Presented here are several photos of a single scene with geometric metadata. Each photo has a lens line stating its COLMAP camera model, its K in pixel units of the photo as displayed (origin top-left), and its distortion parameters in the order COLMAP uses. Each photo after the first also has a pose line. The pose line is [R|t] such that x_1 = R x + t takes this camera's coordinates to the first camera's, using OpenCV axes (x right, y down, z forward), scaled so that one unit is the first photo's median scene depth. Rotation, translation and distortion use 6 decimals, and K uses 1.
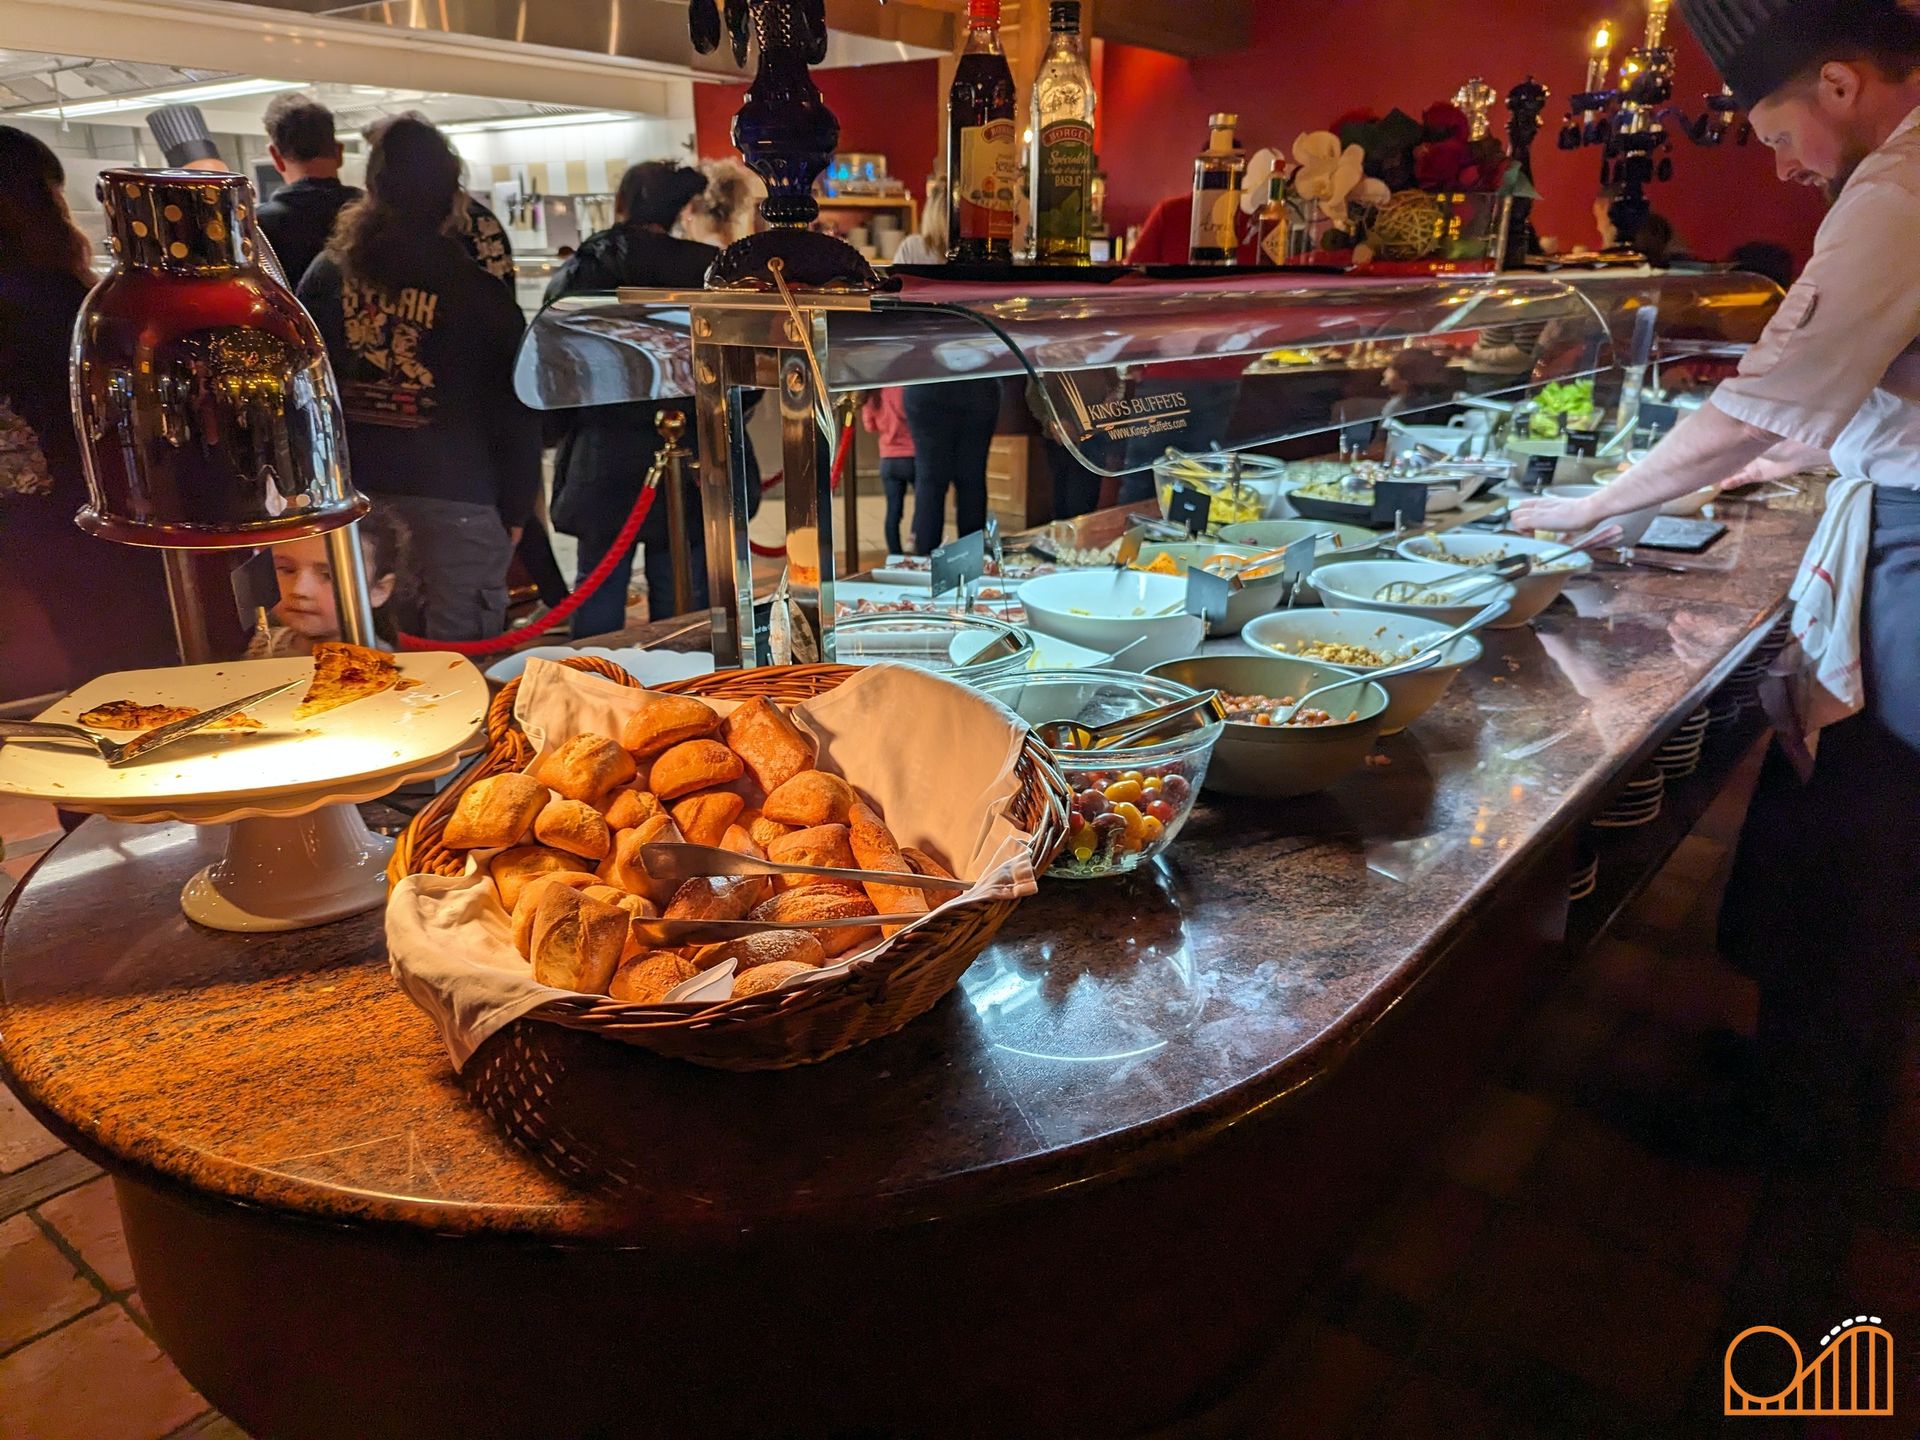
lens RADIAL K [[1358.0, 0, 968.2], [0, 1358.0, 718.8], [0, 0, 1]] dist [0.038000, -0.016170]
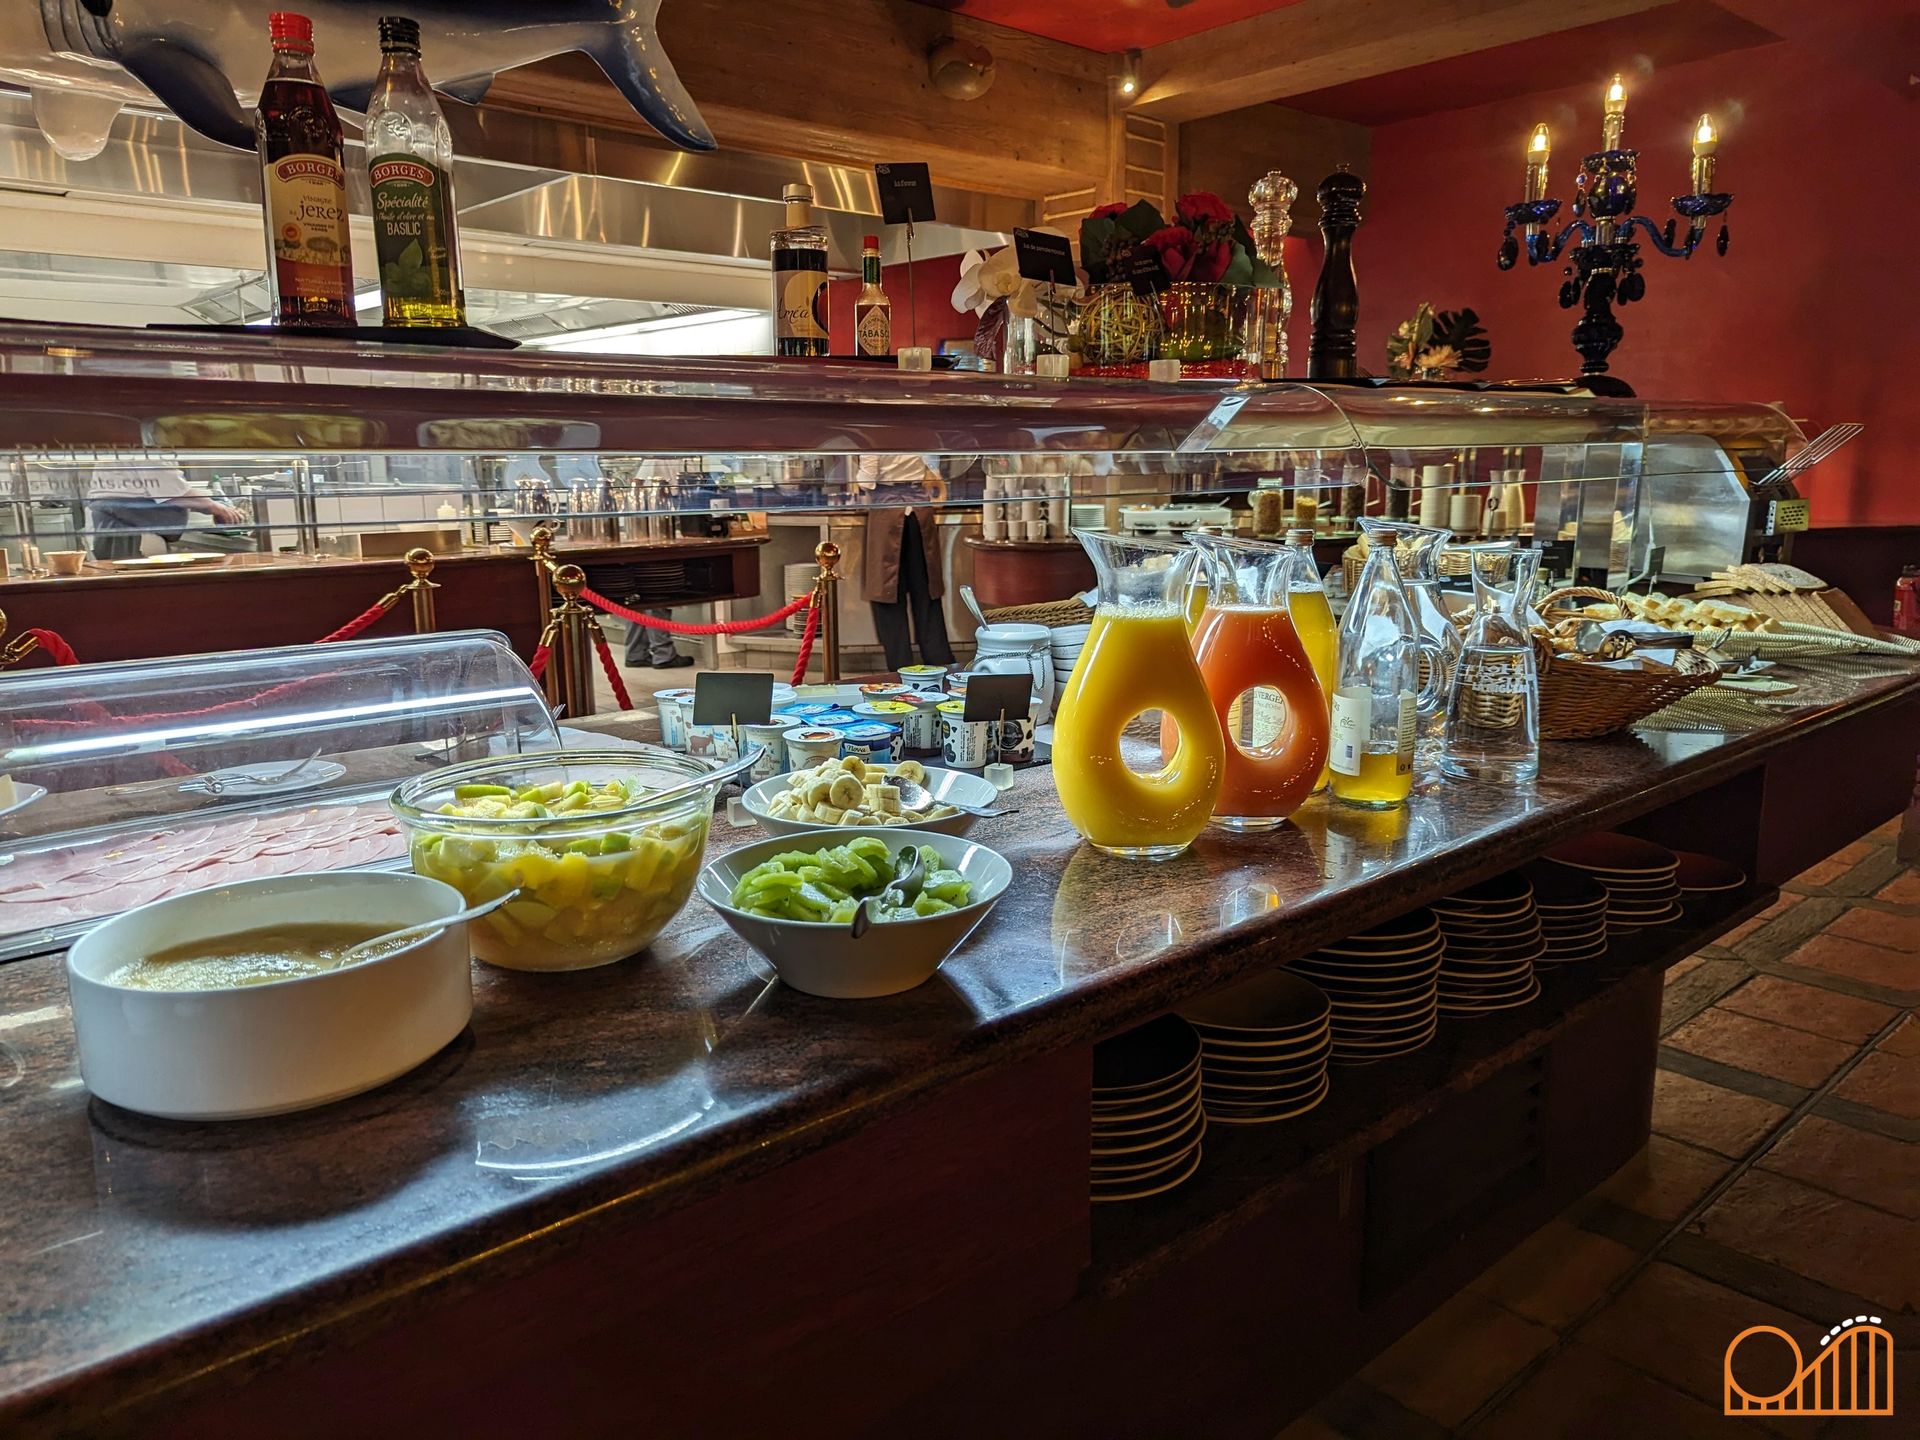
lens RADIAL K [[1358.0, 0, 953.2], [0, 1358.0, 723.5], [0, 0, 1]] dist [0.038000, -0.016170]
pose [[0.983937, 0.022270, -0.177119, 0.255678], [-0.045459, 0.990737, -0.127963, -0.007657], [0.172628, 0.133960, 0.975835, 0.144913]]
